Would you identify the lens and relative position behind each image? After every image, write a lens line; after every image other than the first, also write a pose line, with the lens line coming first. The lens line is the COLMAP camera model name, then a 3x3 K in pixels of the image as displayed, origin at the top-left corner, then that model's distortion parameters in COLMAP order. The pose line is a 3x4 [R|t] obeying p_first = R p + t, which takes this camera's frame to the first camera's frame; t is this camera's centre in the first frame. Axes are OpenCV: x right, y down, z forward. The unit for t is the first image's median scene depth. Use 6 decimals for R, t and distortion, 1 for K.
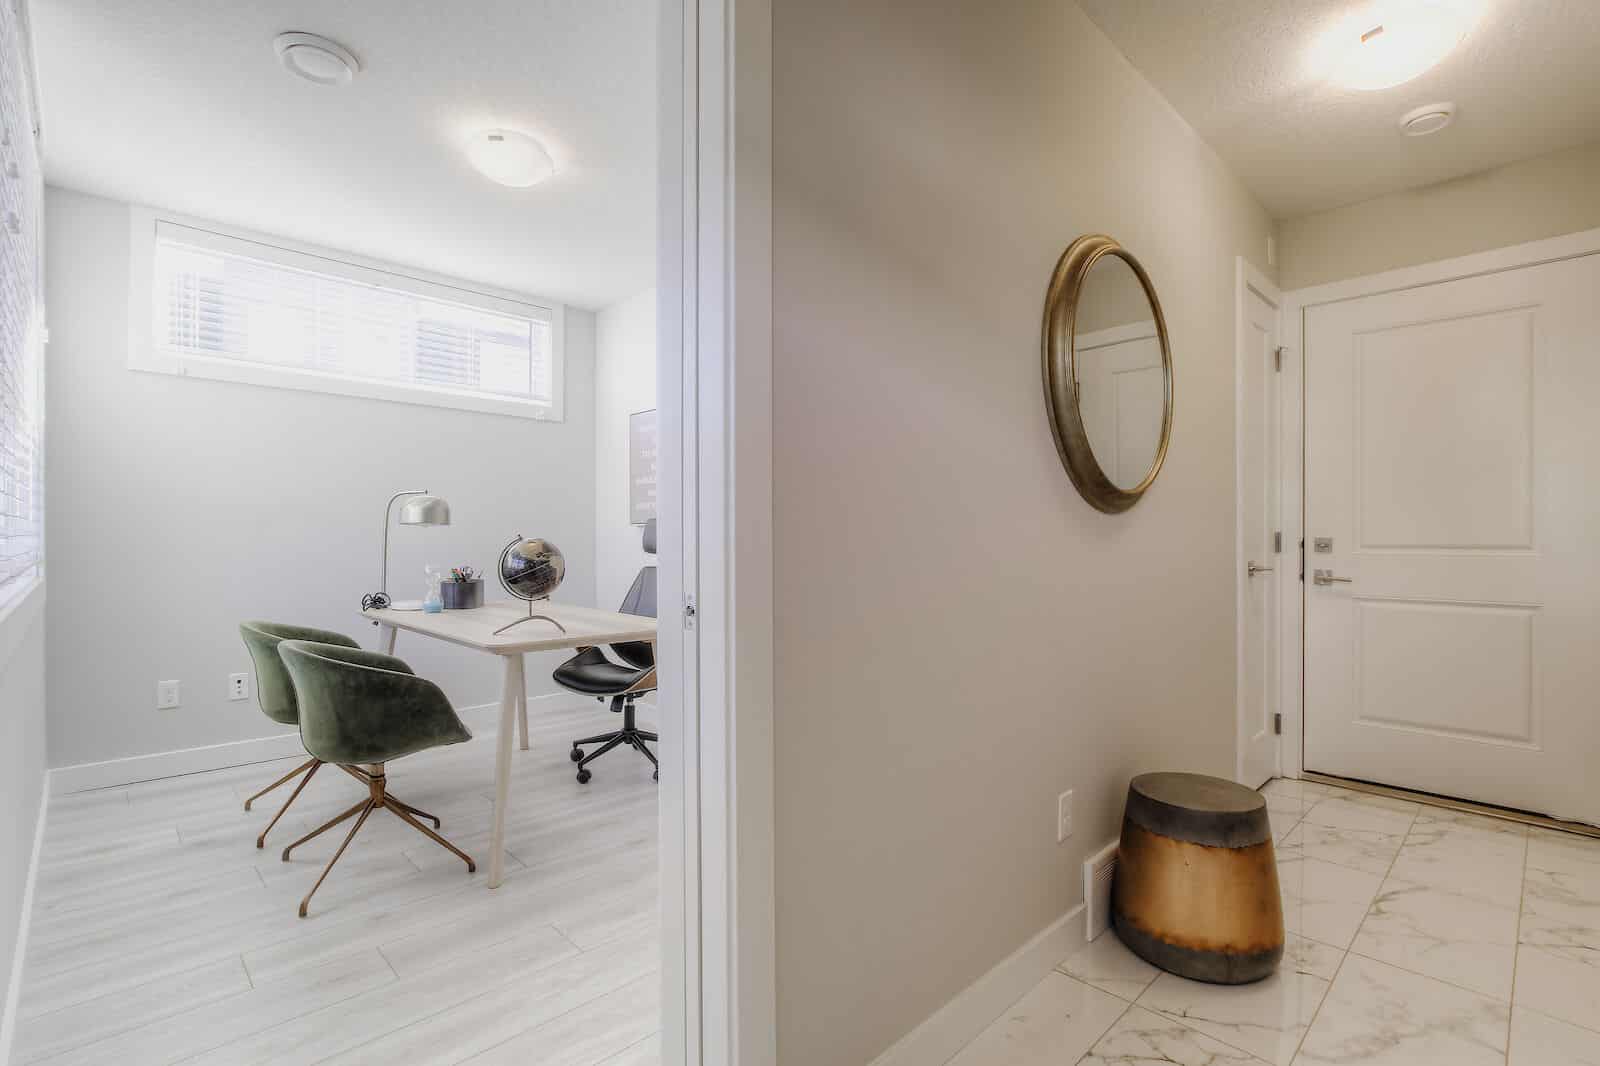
lens RADIAL K [[733.1, 0, 759.9], [0, 733.1, 536.2], [0, 0, 1]] dist [0.001140, 0.001068]
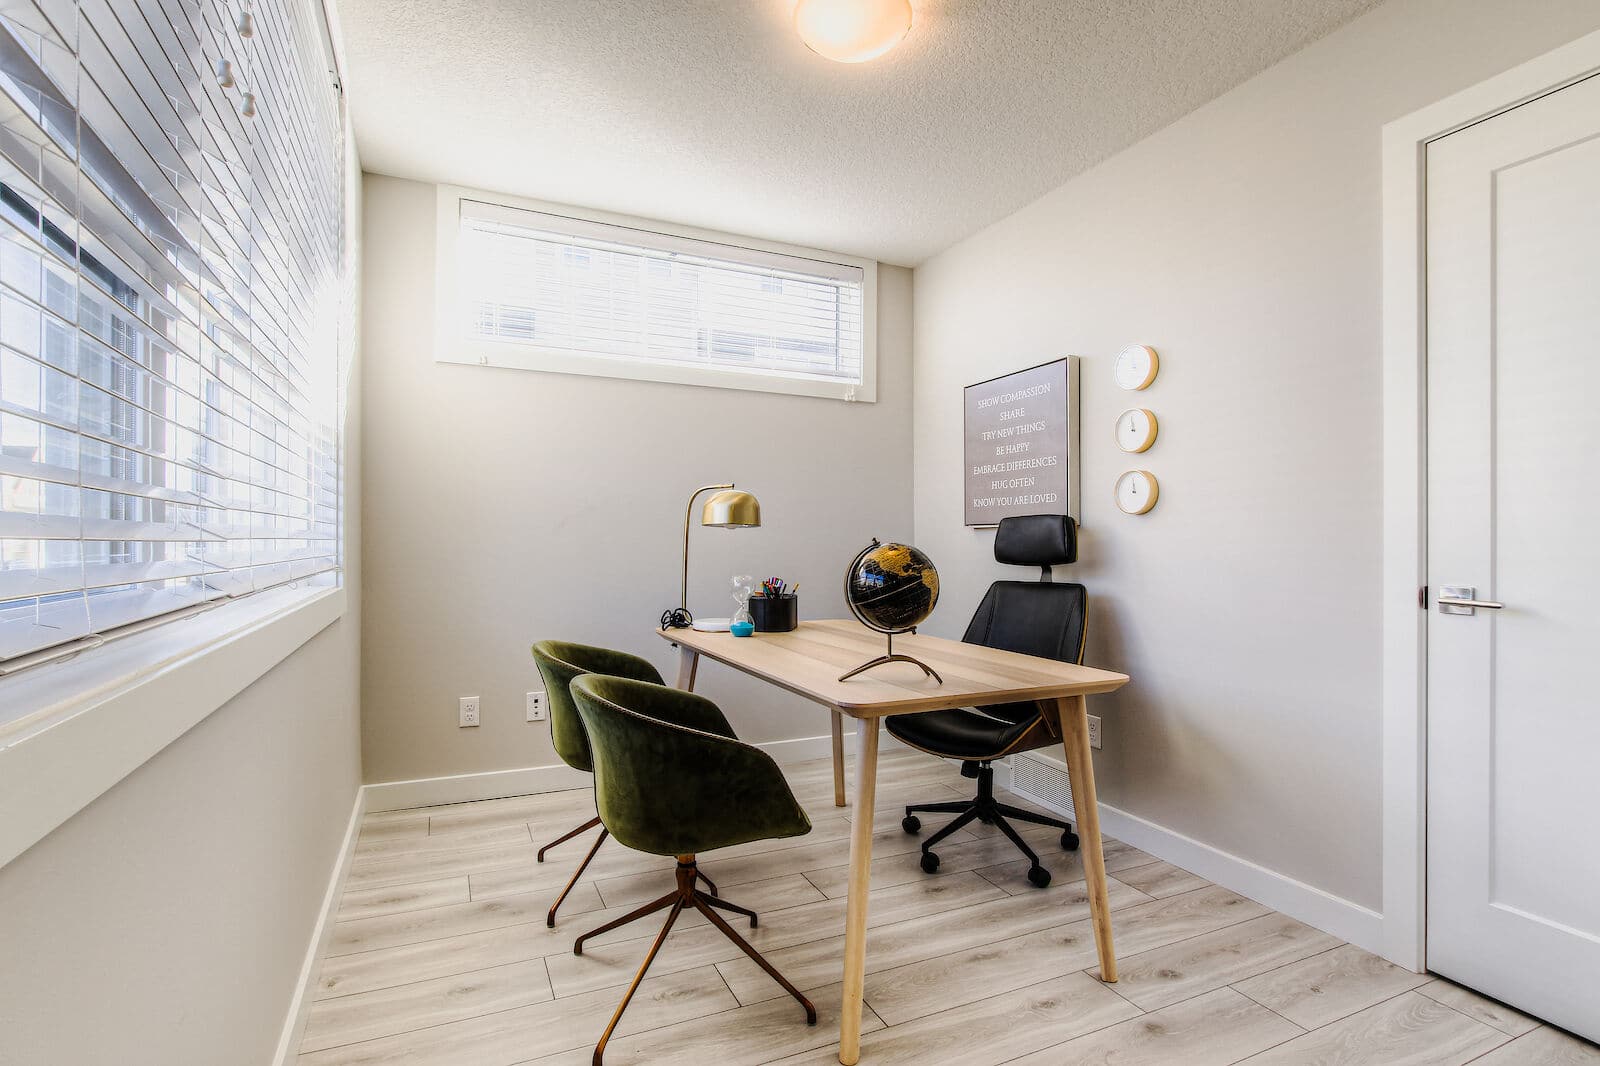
lens RADIAL K [[730.0, 0, 804.0], [0, 730.0, 536.2], [0, 0, 1]] dist [-0.000614, -0.000045]
pose [[0.960742, -0.000455, -0.277441, -0.161602], [-0.001458, 0.999977, -0.006692, 0.000547], [0.277438, 0.006834, 0.960719, 0.256219]]
